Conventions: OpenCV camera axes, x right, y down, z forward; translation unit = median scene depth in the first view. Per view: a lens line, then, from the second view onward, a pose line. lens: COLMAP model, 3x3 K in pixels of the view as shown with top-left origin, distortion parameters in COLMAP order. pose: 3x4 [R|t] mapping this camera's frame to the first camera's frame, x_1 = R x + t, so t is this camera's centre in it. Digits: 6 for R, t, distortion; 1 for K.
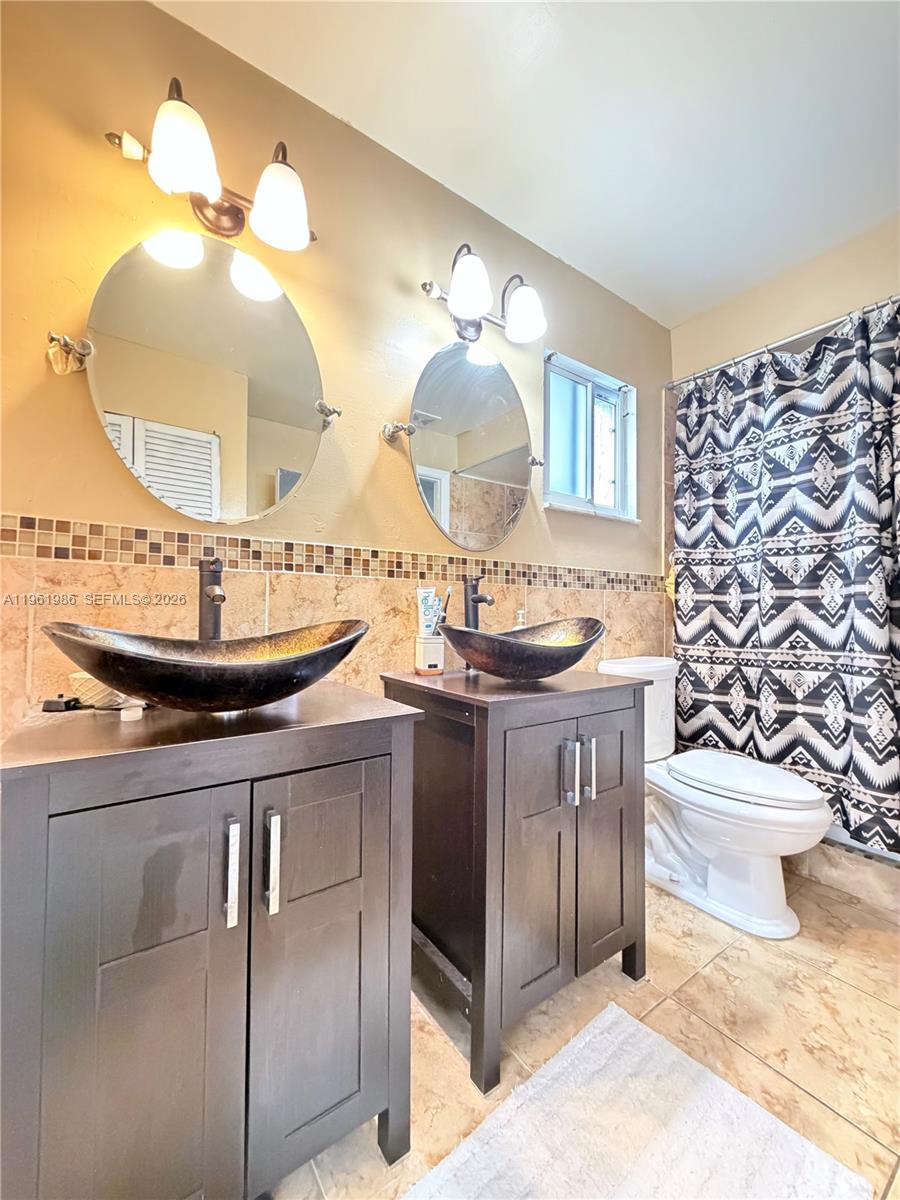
lens RADIAL K [[479.6, 0, 447.9], [0, 479.6, 597.1], [0, 0, 1]] dist [0.001637, 0.000013]
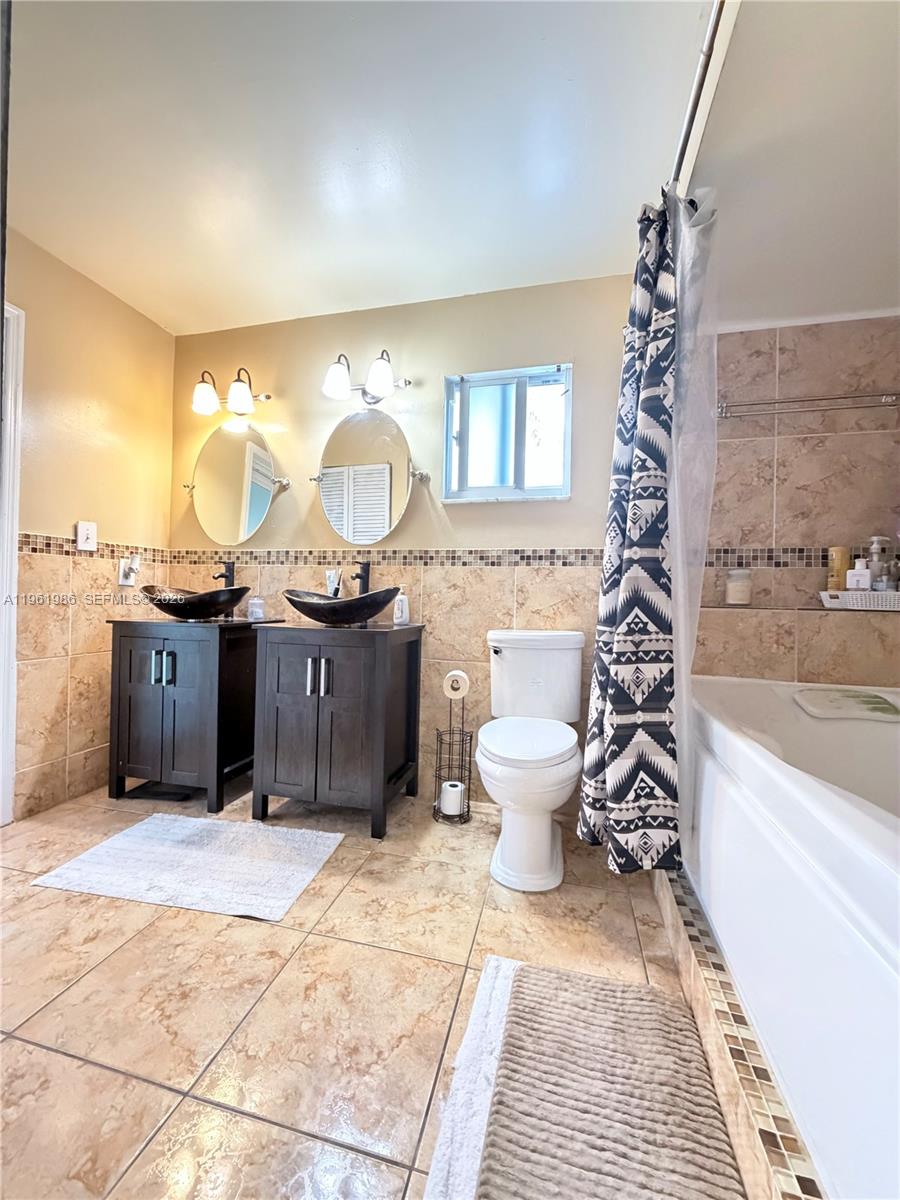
lens RADIAL K [[479.6, 0, 447.9], [0, 479.6, 597.1], [0, 0, 1]] dist [0.001637, 0.000013]
pose [[0.642943, 0.002964, -0.765908, 1.500792], [0.007932, 0.999913, 0.010529, 0.059170], [0.765873, -0.012845, 0.642864, 0.236308]]
